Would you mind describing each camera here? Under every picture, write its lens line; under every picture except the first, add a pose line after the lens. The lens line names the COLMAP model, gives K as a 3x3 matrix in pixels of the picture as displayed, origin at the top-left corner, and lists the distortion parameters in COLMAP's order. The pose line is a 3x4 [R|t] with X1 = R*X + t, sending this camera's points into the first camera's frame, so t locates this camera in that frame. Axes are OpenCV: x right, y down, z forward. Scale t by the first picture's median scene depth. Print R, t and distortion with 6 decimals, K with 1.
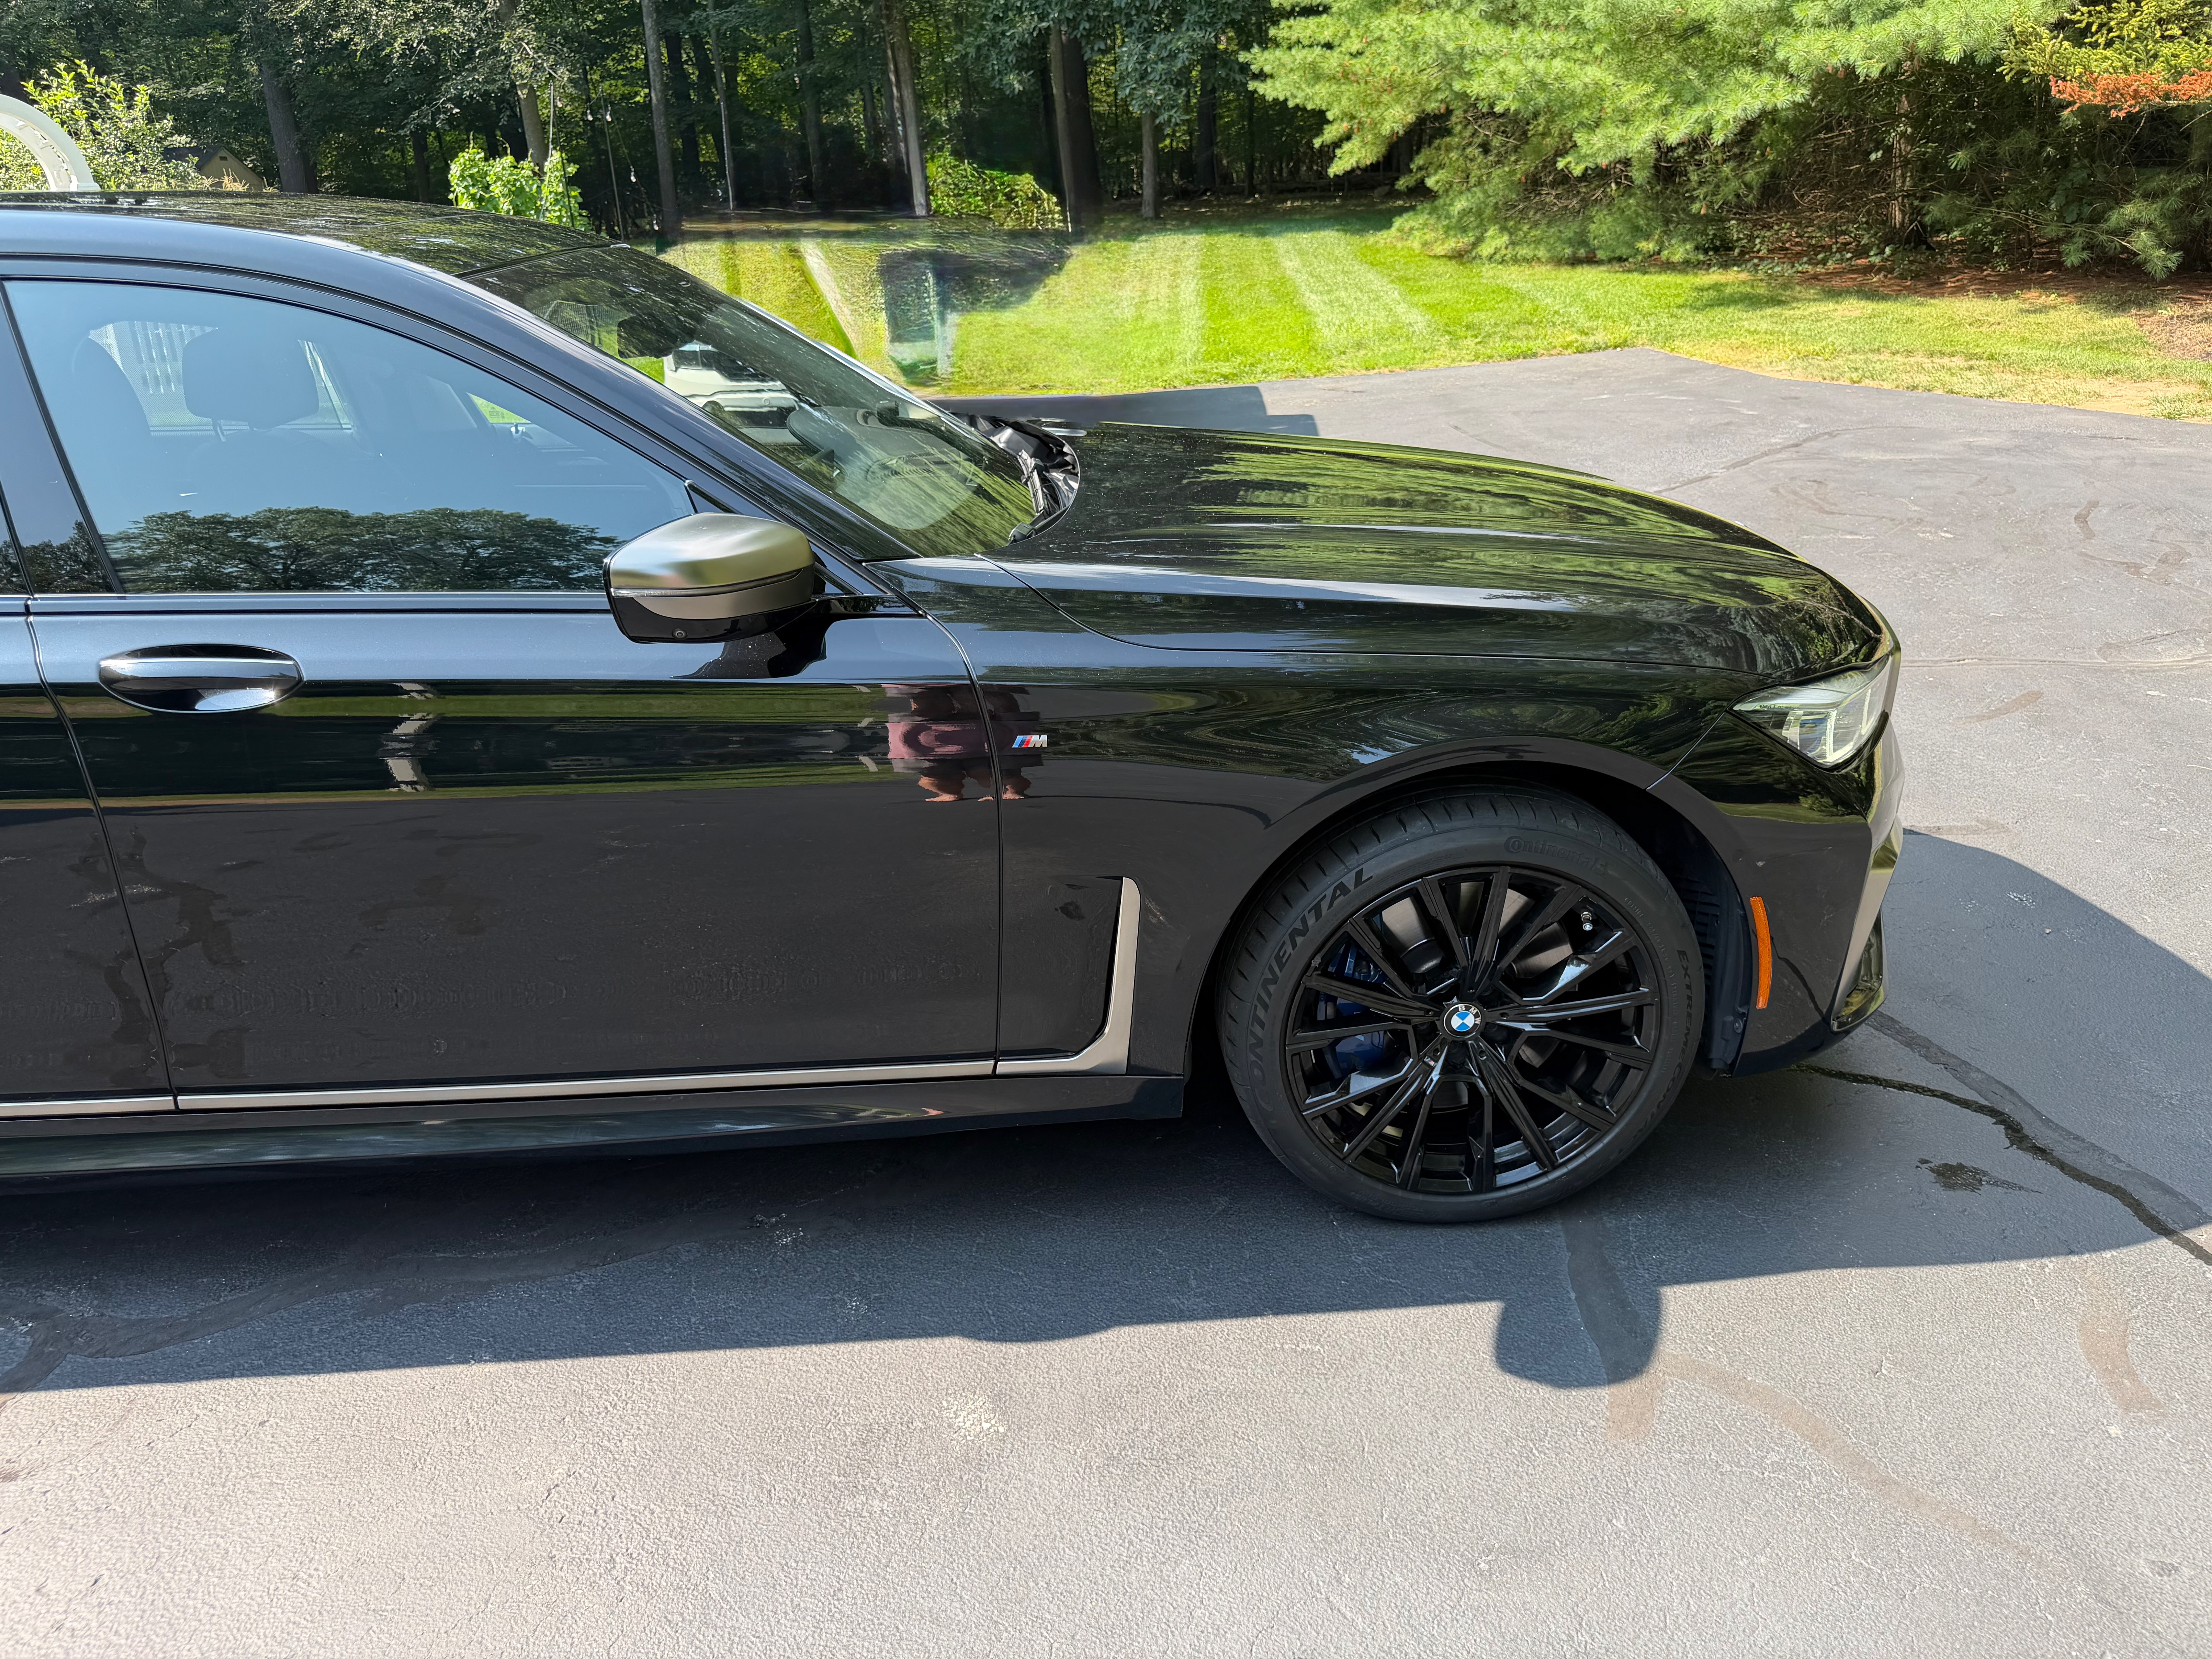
lens RADIAL K [[1541.6, 0, 1052.7], [0, 1541.6, 803.1], [0, 0, 1]] dist [0.024580, -0.028589]
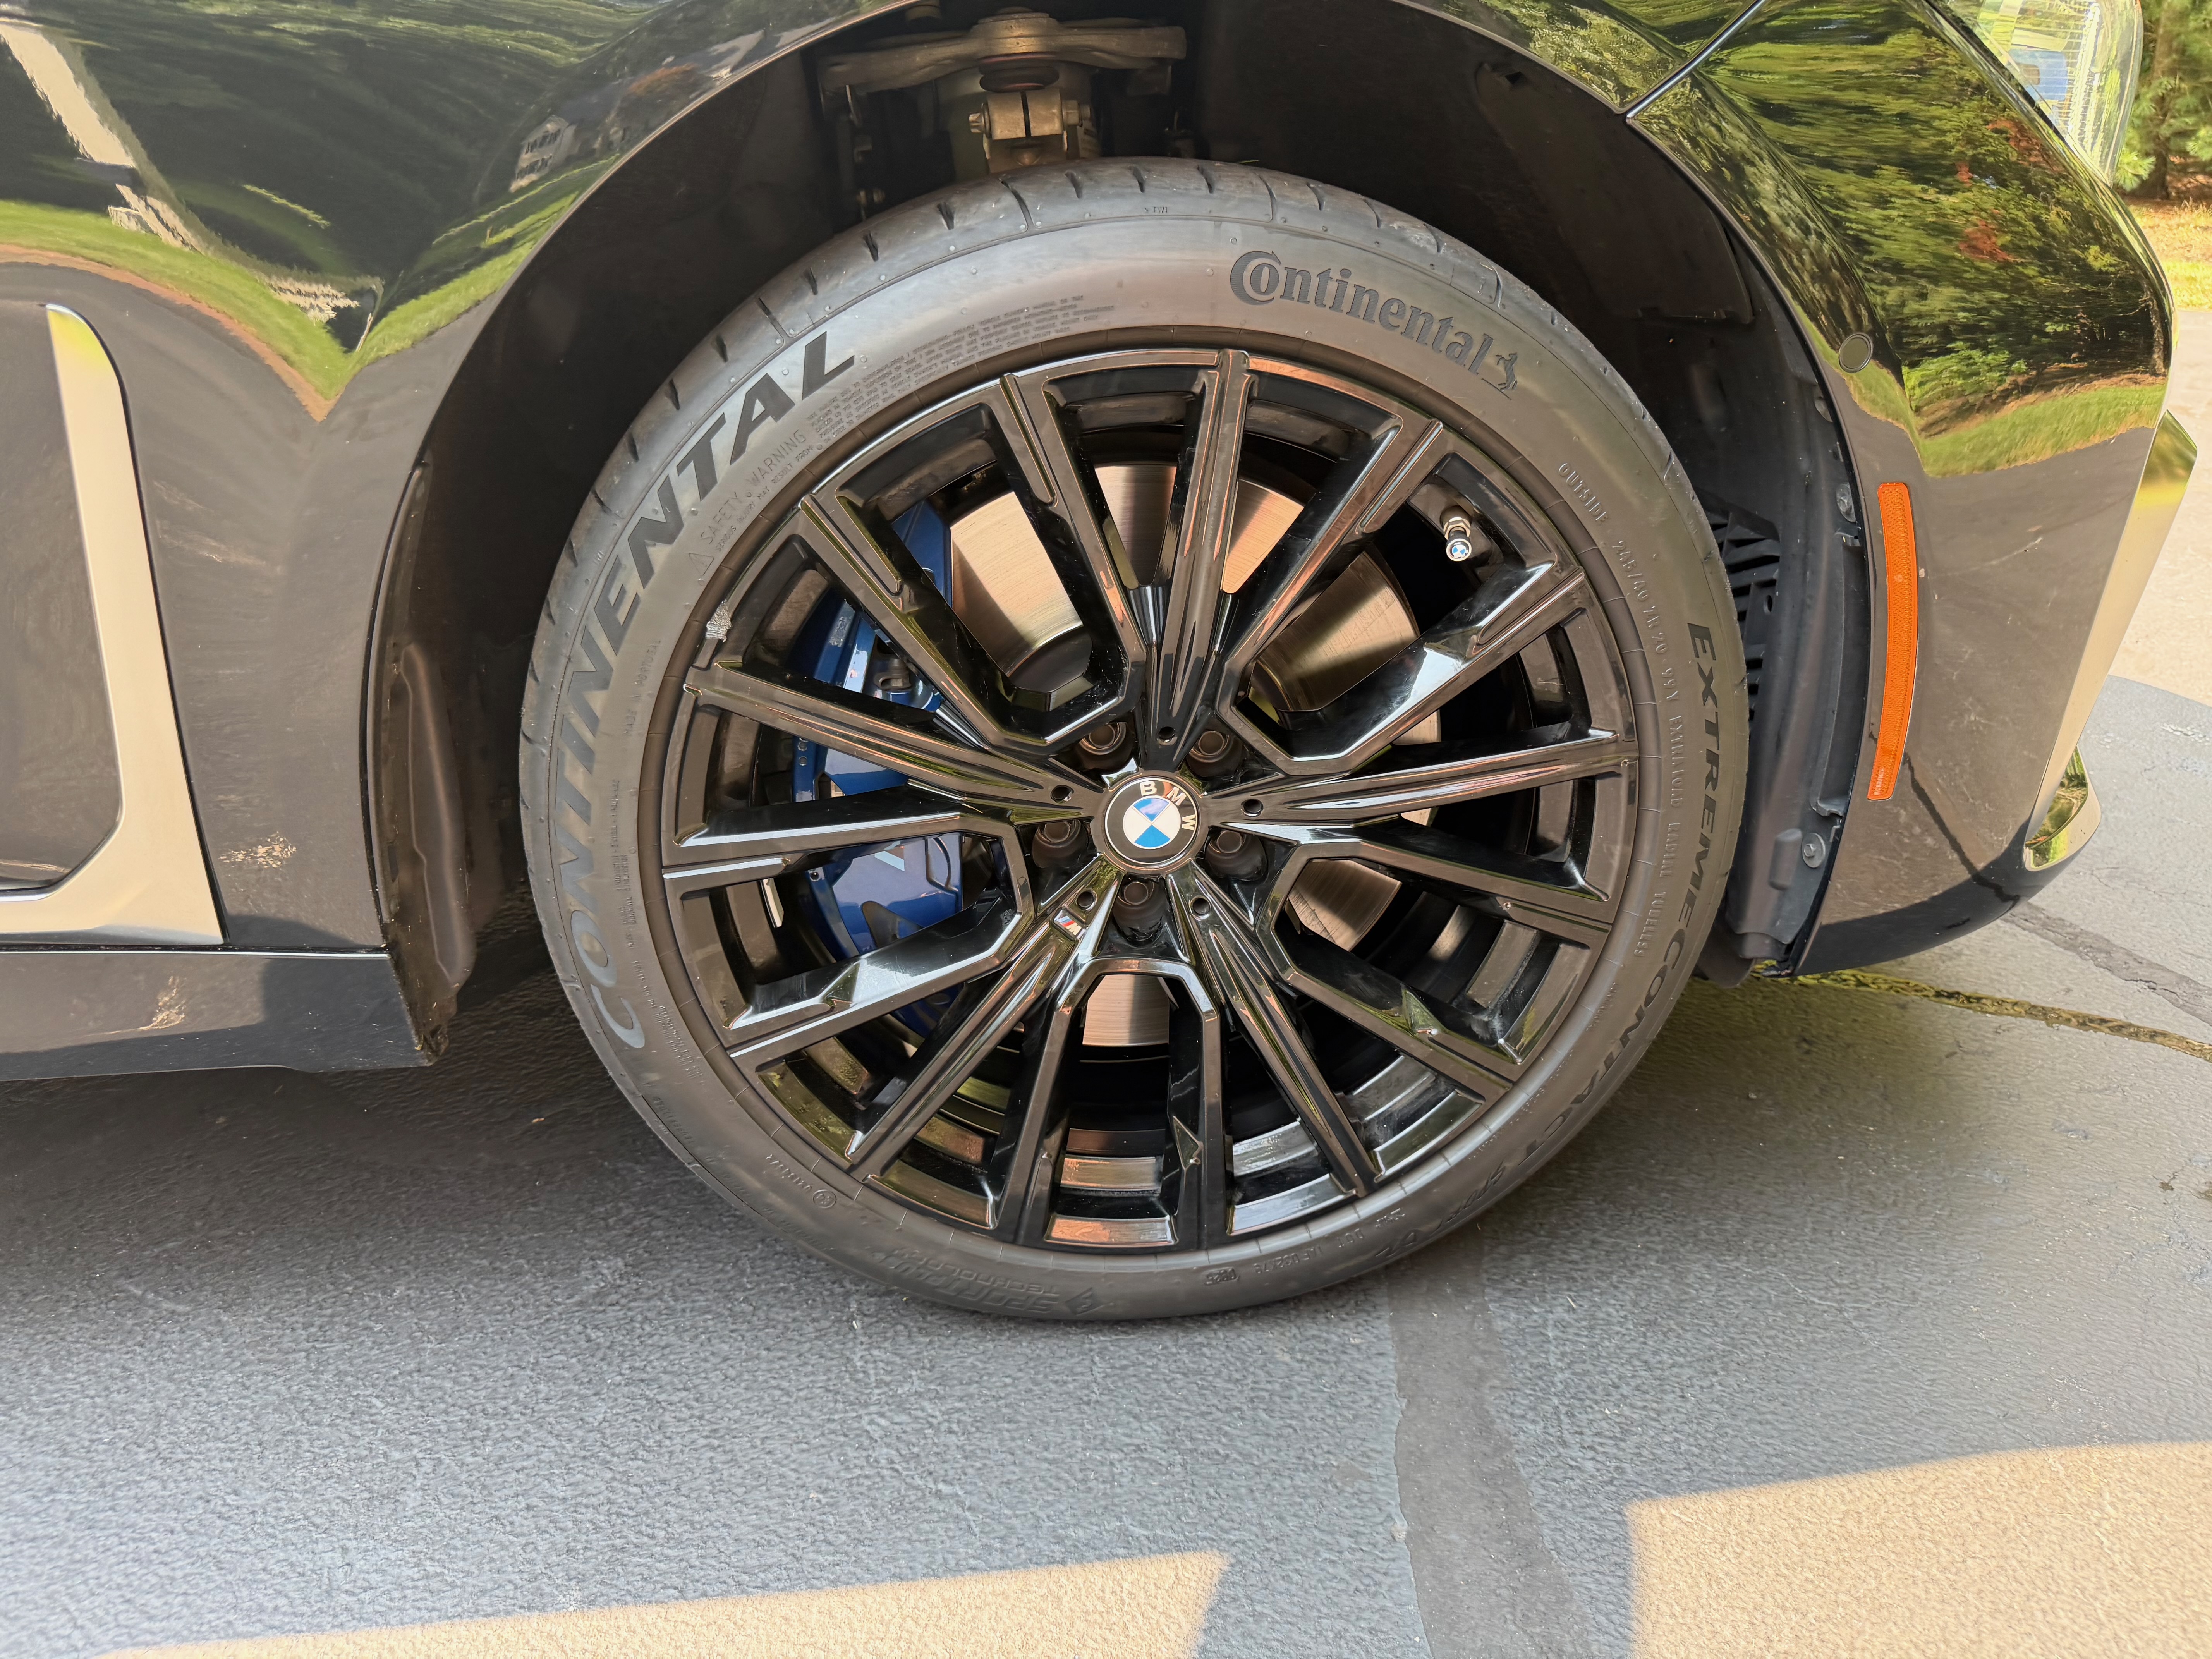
lens RADIAL K [[1541.6, 0, 1094.2], [0, 1541.6, 831.0], [0, 0, 1]] dist [0.024580, -0.028589]
pose [[0.996984, 0.015948, 0.075952, 0.058530], [-0.017353, 0.999690, 0.017878, 0.036098], [-0.075643, -0.019143, 0.996951, 0.160626]]
